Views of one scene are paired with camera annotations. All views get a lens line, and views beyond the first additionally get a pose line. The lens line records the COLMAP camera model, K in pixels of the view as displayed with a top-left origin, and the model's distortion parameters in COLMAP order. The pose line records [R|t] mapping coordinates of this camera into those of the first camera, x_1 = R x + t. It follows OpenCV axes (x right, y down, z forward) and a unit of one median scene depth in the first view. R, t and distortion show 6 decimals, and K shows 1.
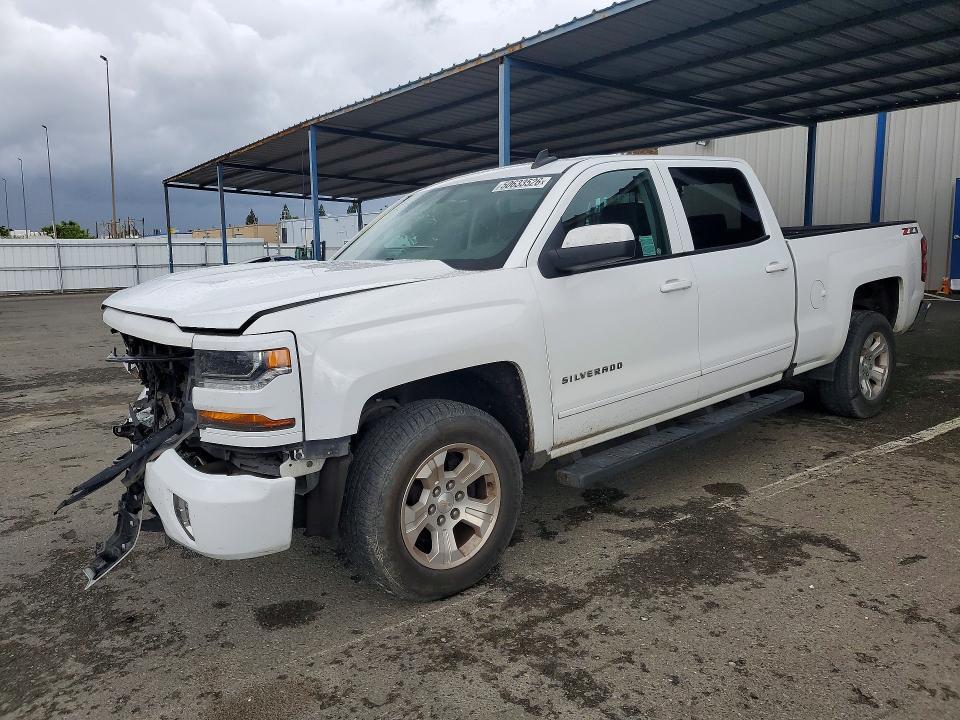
lens RADIAL K [[748.5, 0, 466.0], [0, 748.5, 353.7], [0, 0, 1]] dist [0.003776, 0.016032]
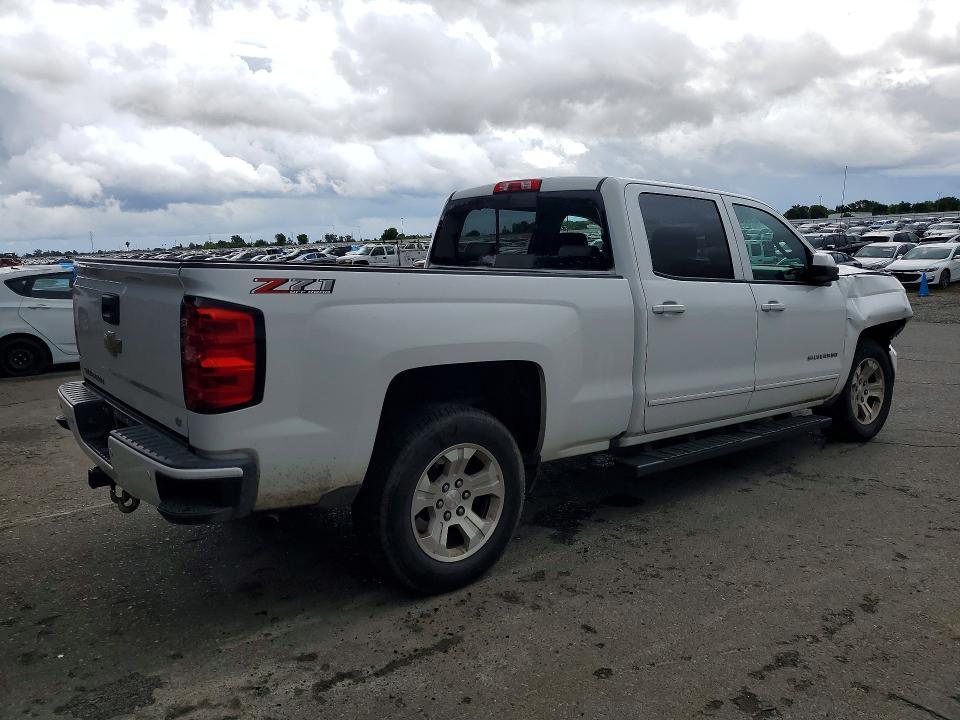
lens RADIAL K [[748.5, 0, 466.0], [0, 748.5, 353.7], [0, 0, 1]] dist [0.003776, 0.016032]
pose [[-0.997517, 0.065064, -0.026971, -0.060612], [0.054943, 0.958425, 0.280005, -0.378458], [0.044068, 0.277828, -0.959620, 2.499909]]
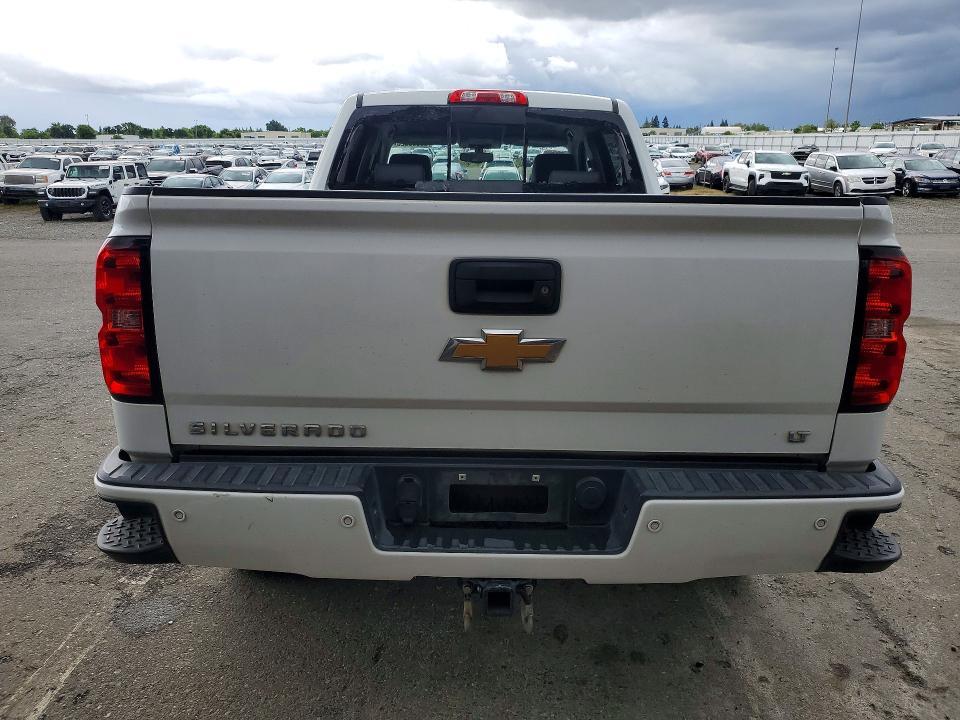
lens RADIAL K [[749.7, 0, 468.4], [0, 749.7, 360.2], [0, 0, 1]] dist [0.007779, 0.014066]
pose [[-0.596695, 0.243021, -0.764785, 0.759234], [-0.089472, 0.926950, 0.364359, -0.327504], [0.797465, 0.285838, -0.531363, 1.826116]]
